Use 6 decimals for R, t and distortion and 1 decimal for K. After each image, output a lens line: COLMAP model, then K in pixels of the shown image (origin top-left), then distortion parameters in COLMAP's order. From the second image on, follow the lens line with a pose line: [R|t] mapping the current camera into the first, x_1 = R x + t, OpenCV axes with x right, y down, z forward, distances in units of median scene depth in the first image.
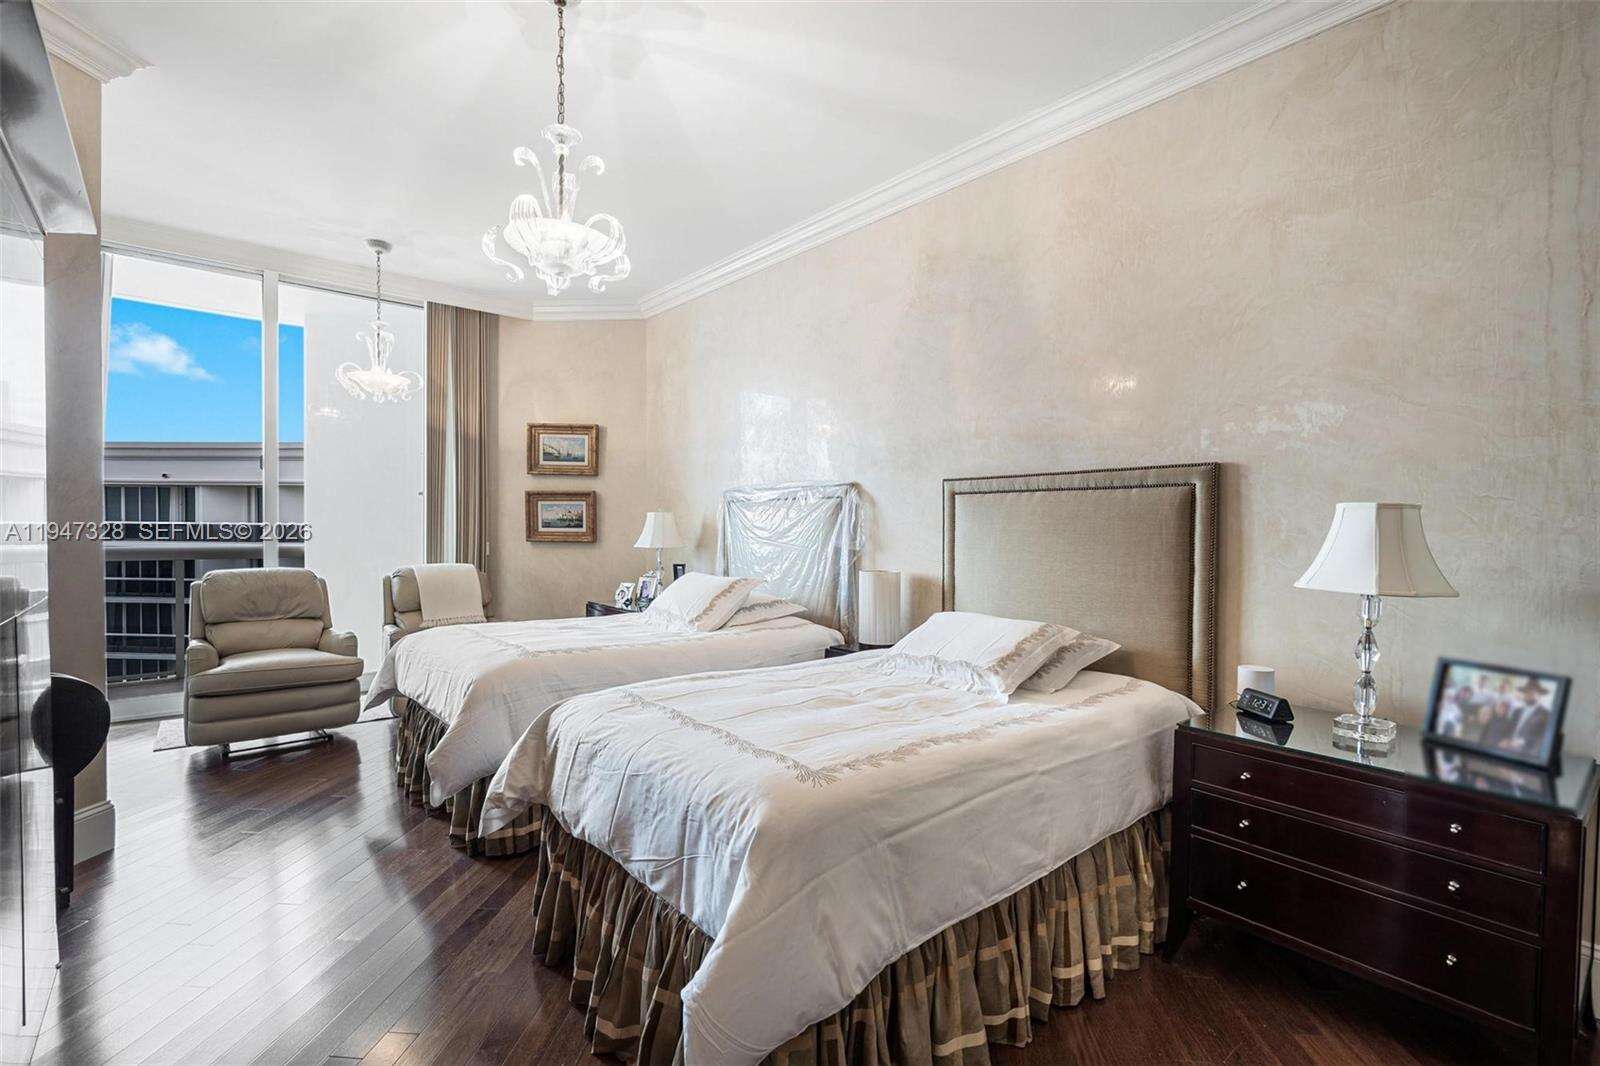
lens RADIAL K [[737.2, 0, 800.0], [0, 737.2, 533.0], [0, 0, 1]] dist [-0.000755, 0.000404]
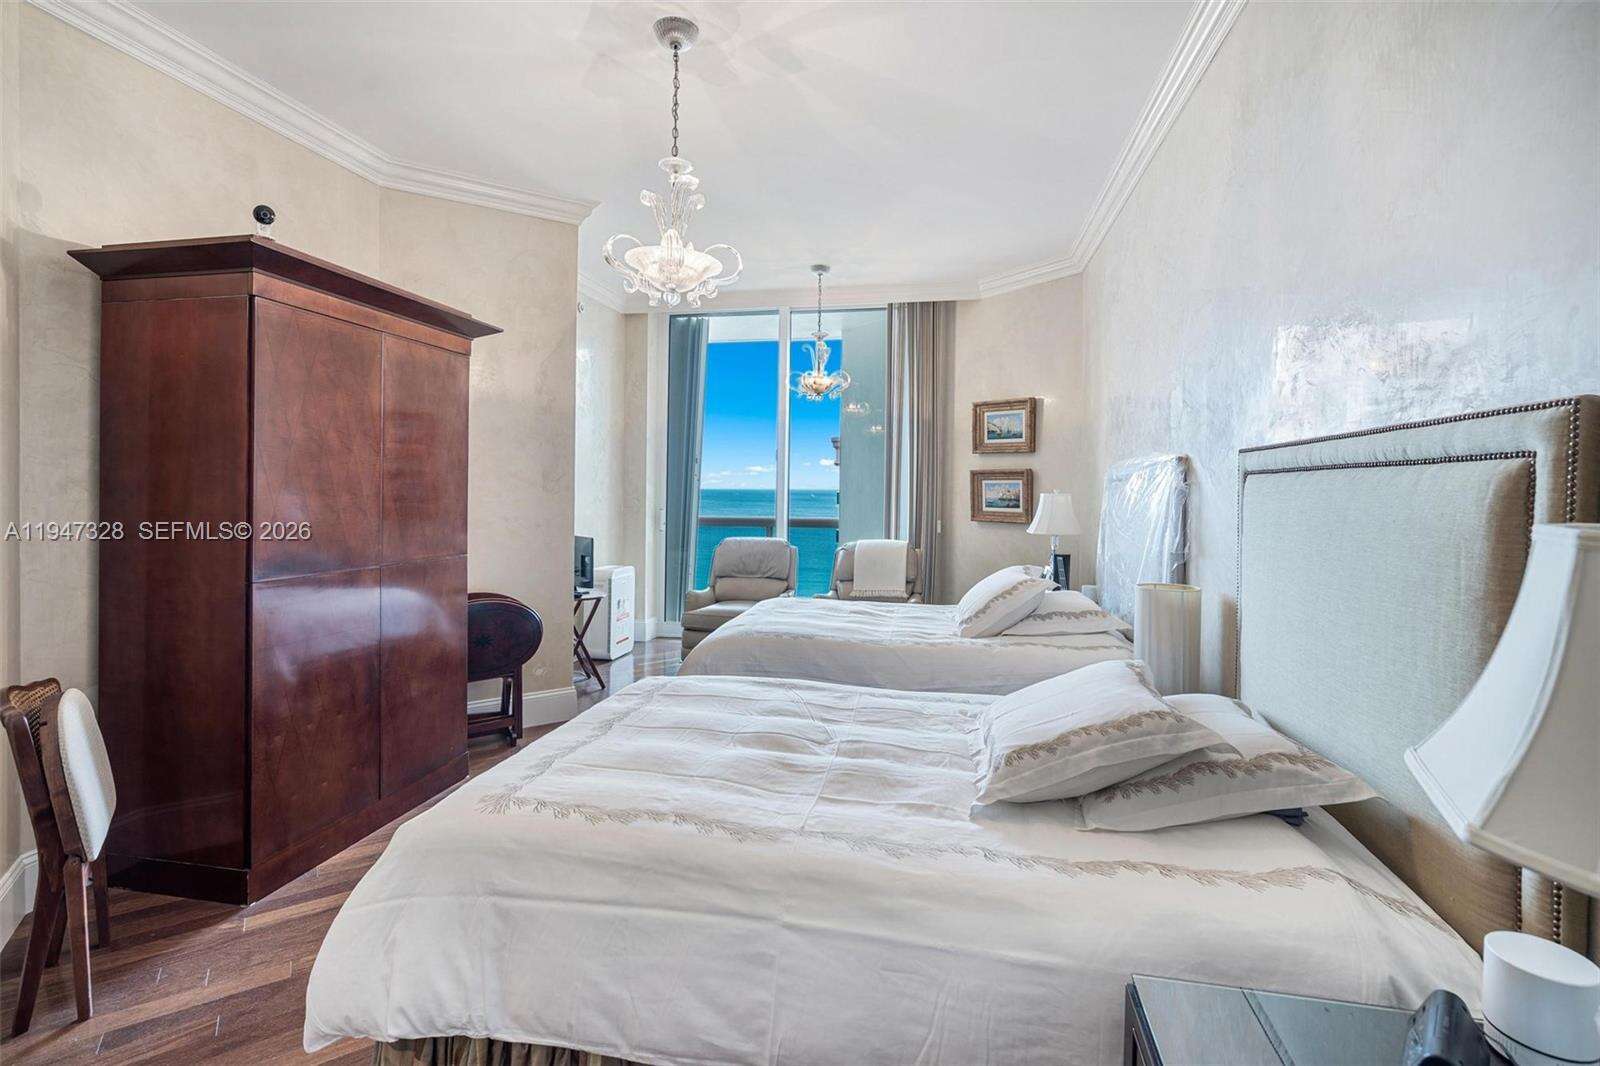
lens RADIAL K [[744.8, 0, 805.3], [0, 744.8, 486.4], [0, 0, 1]] dist [-0.000706, 0.000085]
pose [[0.620429, -0.006857, -0.784233, 0.282575], [-0.008590, 0.999842, -0.015538, -0.017783], [0.784216, 0.016376, 0.620272, 0.196375]]
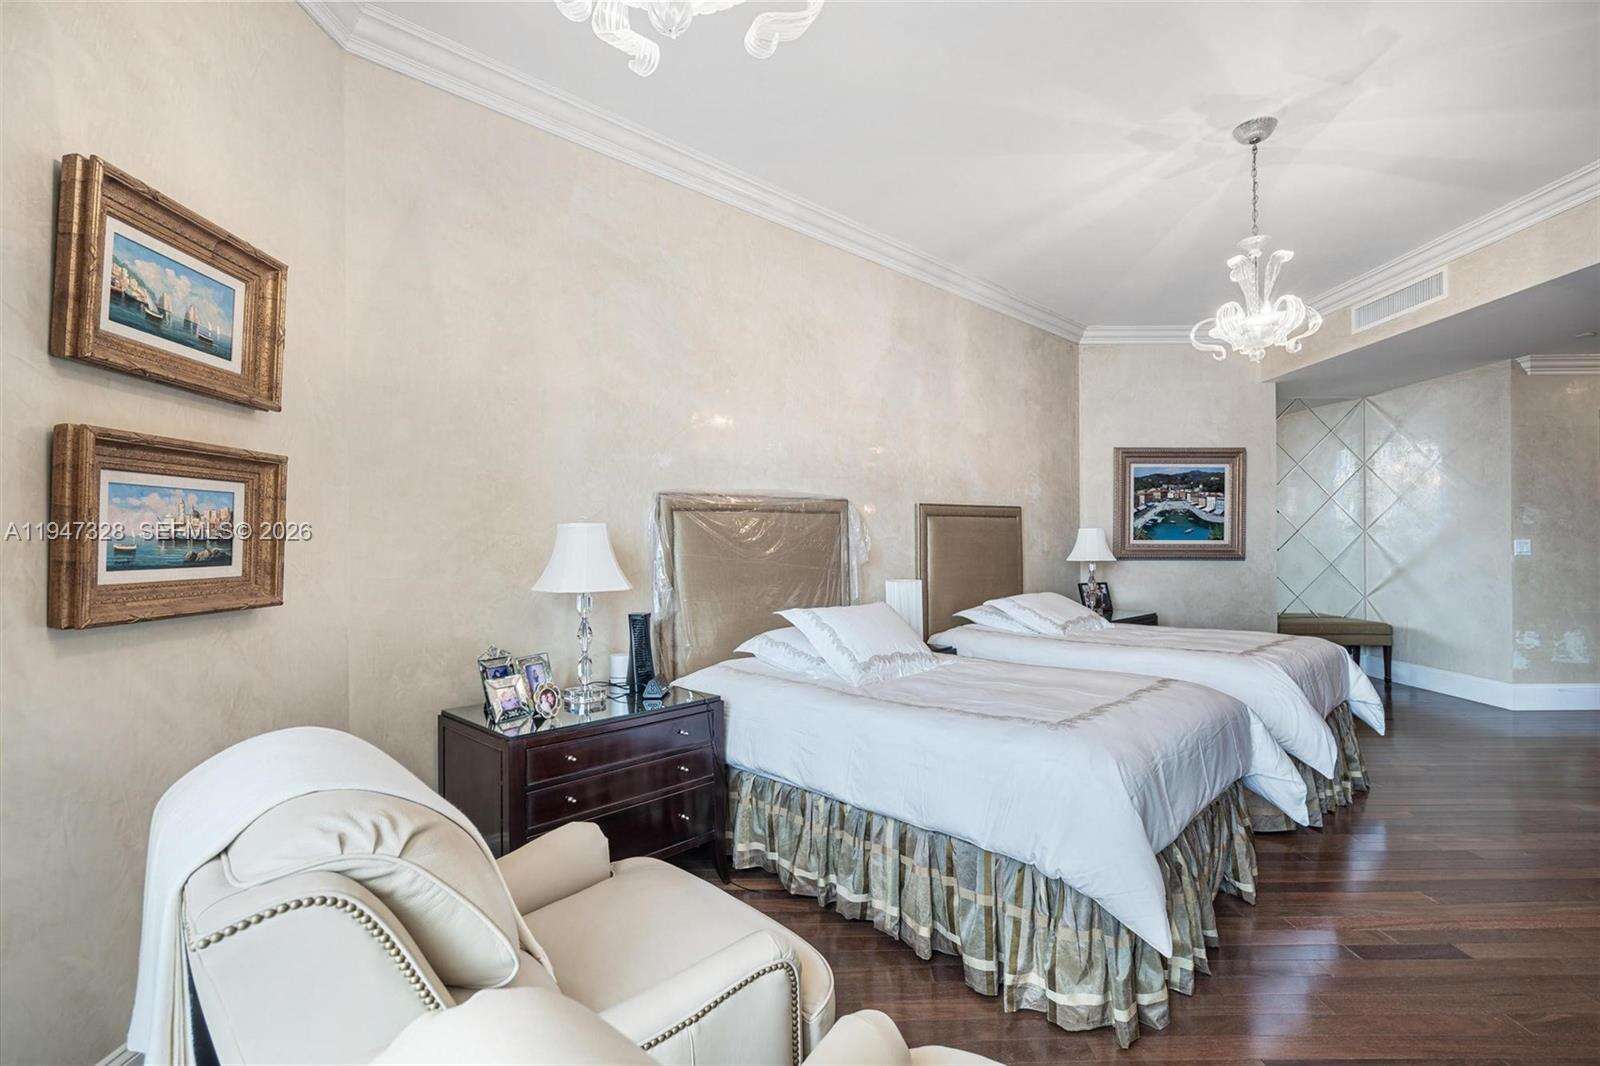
lens RADIAL K [[737.2, 0, 800.0], [0, 737.2, 533.0], [0, 0, 1]] dist [-0.000755, 0.000404]
pose [[-0.032199, 0.002380, 0.999479, -0.627934], [0.001208, 0.999997, -0.002342, -0.020073], [-0.999481, 0.001132, -0.032202, 0.767261]]
